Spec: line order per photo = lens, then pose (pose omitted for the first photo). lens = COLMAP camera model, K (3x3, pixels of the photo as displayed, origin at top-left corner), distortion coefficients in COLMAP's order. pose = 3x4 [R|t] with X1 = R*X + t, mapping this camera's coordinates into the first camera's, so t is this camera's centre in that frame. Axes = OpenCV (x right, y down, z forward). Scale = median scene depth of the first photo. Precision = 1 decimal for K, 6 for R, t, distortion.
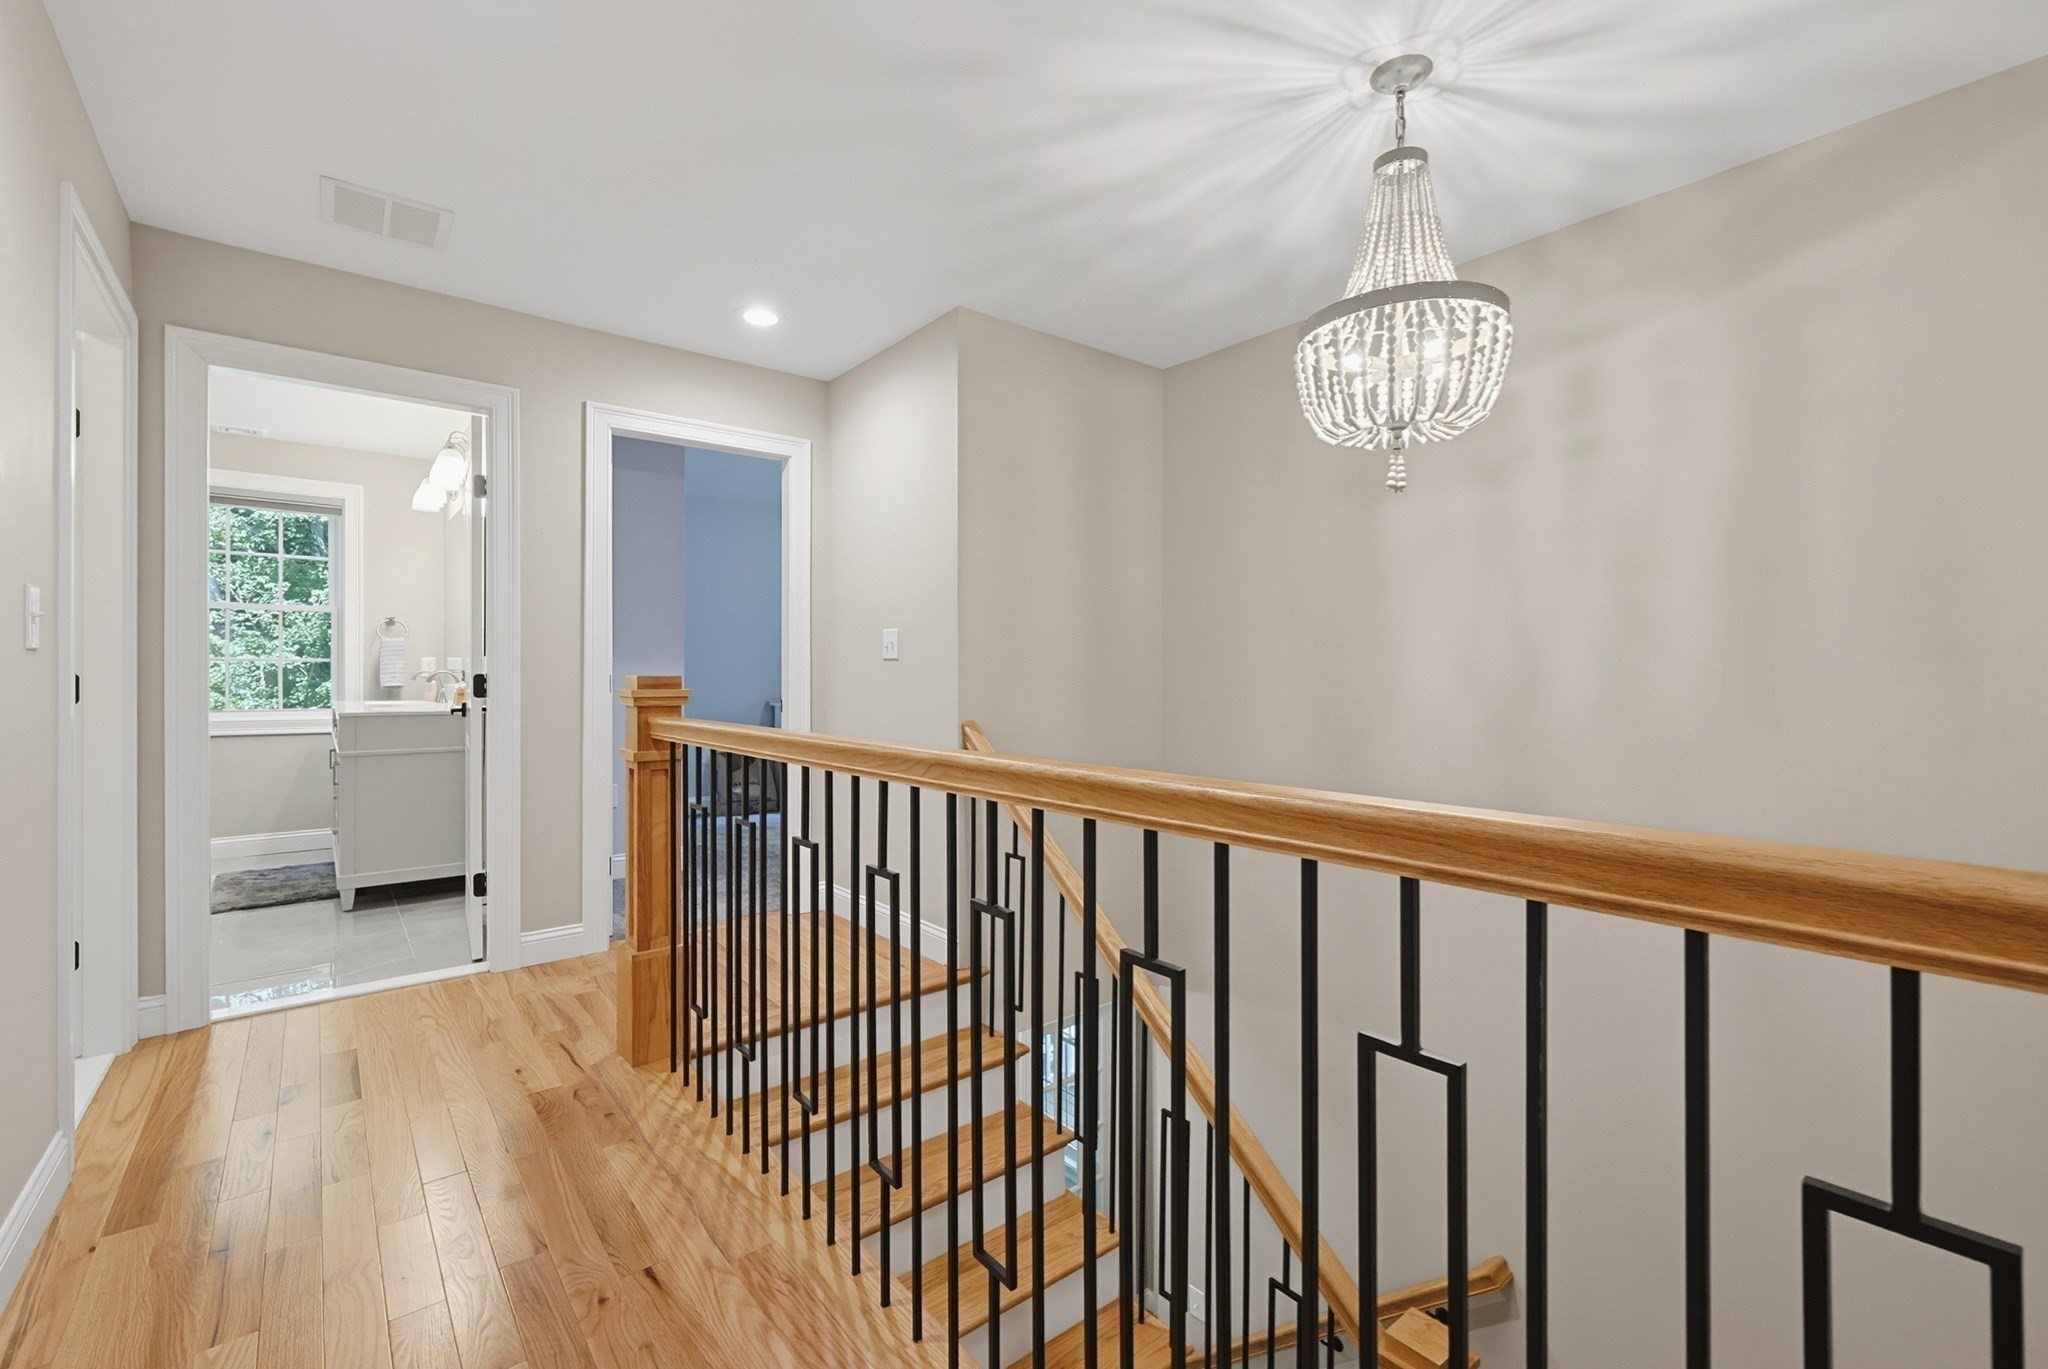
lens RADIAL K [[871.9, 0, 1024.7], [0, 871.9, 676.0], [0, 0, 1]] dist [-0.000659, -0.000042]
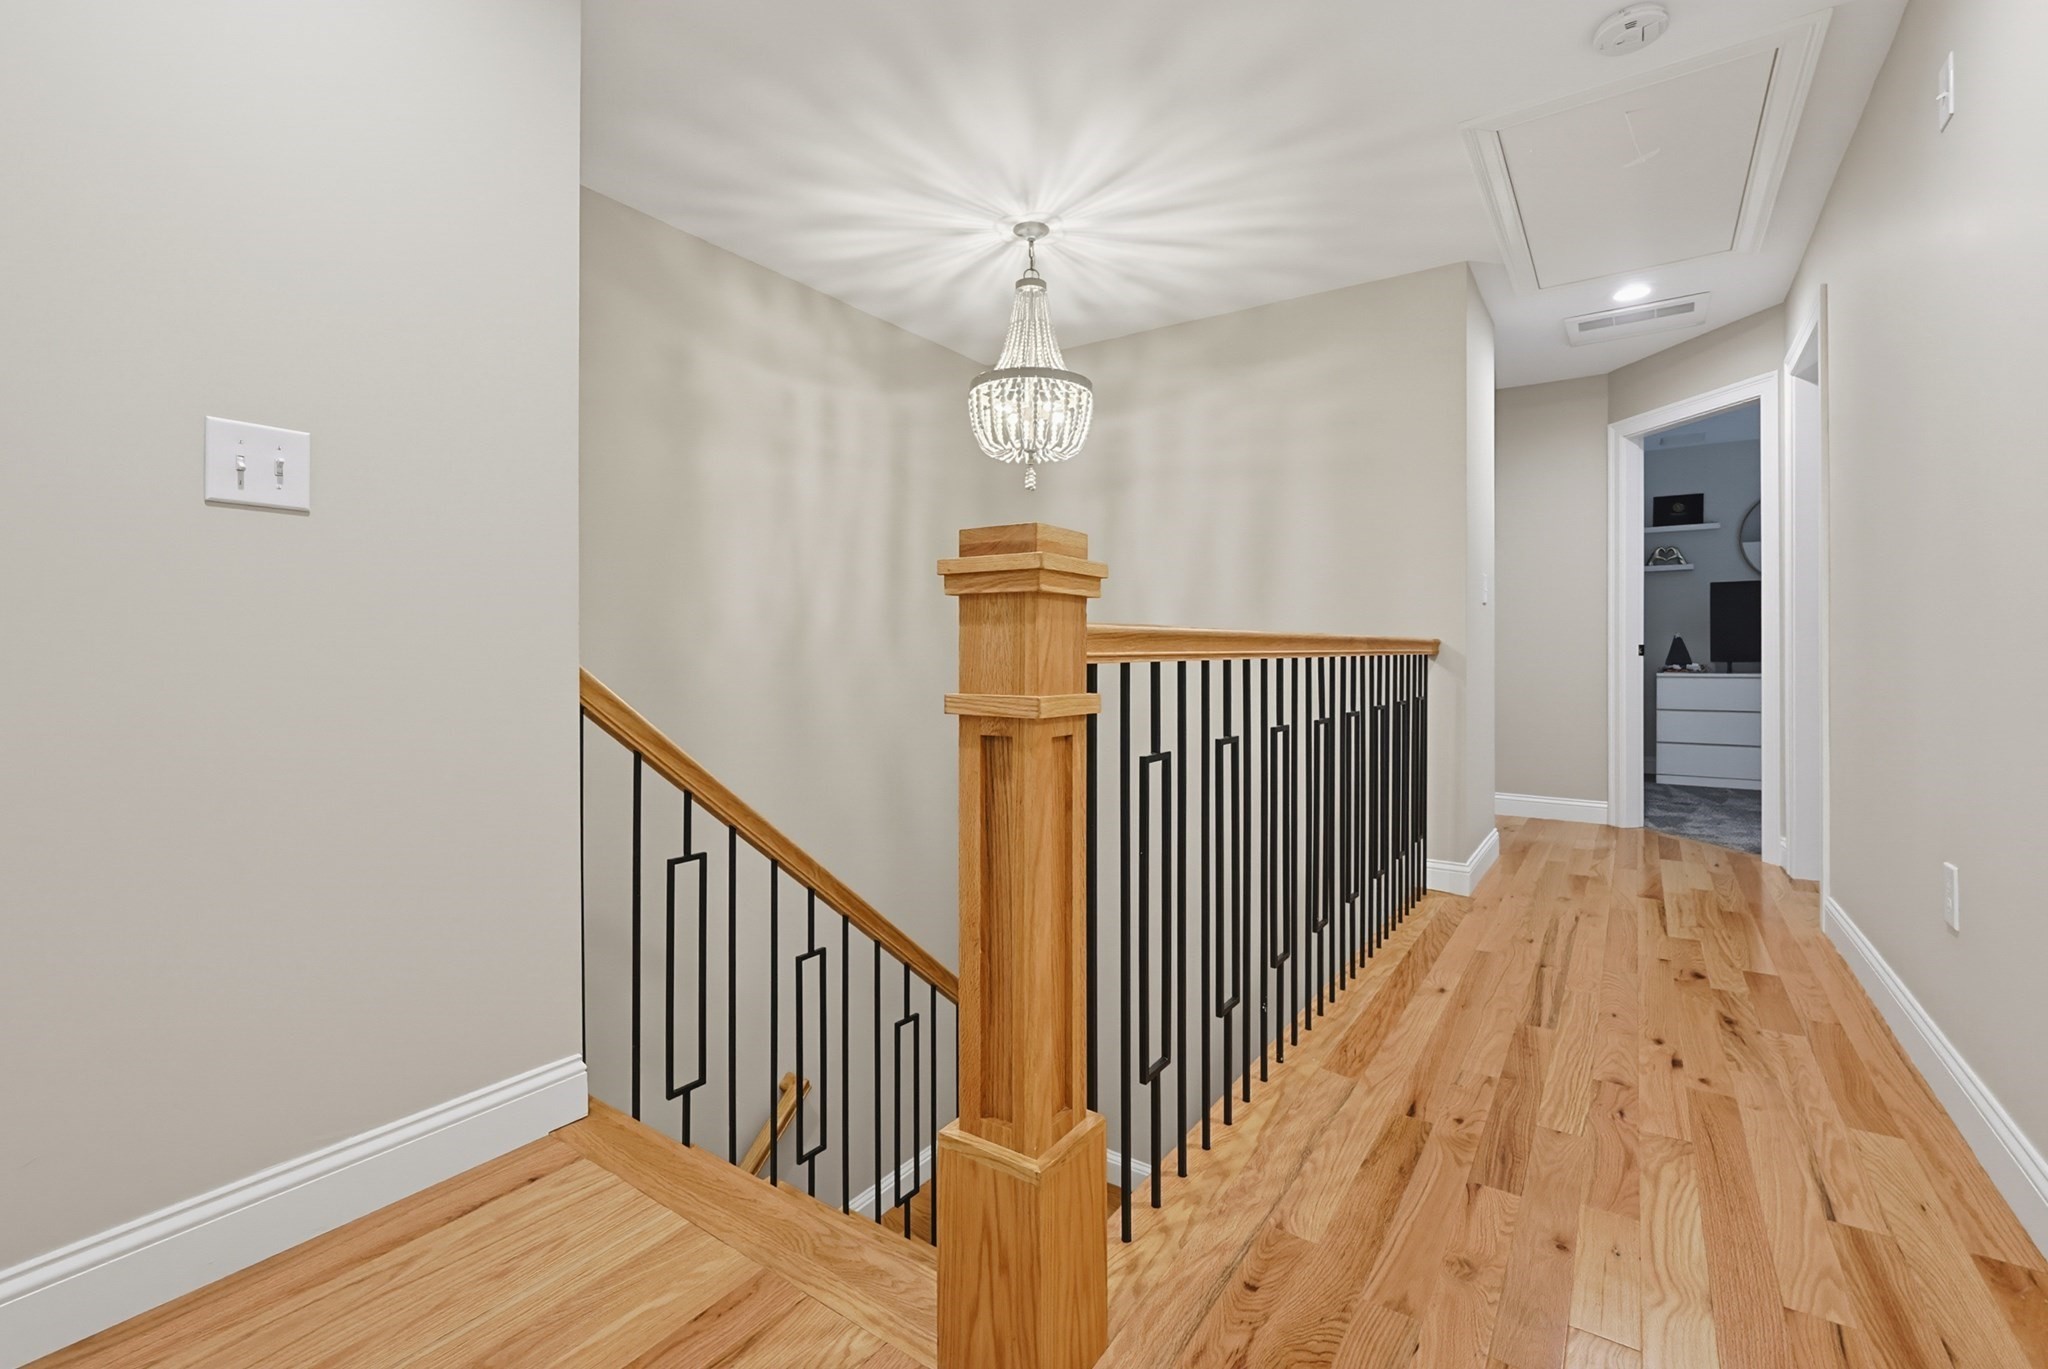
lens RADIAL K [[882.5, 0, 1025.3], [0, 882.5, 653.6], [0, 0, 1]] dist [0.000100, -0.000025]
pose [[-0.279245, -0.002421, 0.960217, -1.117926], [-0.003358, 0.999993, 0.001545, 0.080202], [-0.960214, -0.002793, -0.279252, 1.456657]]
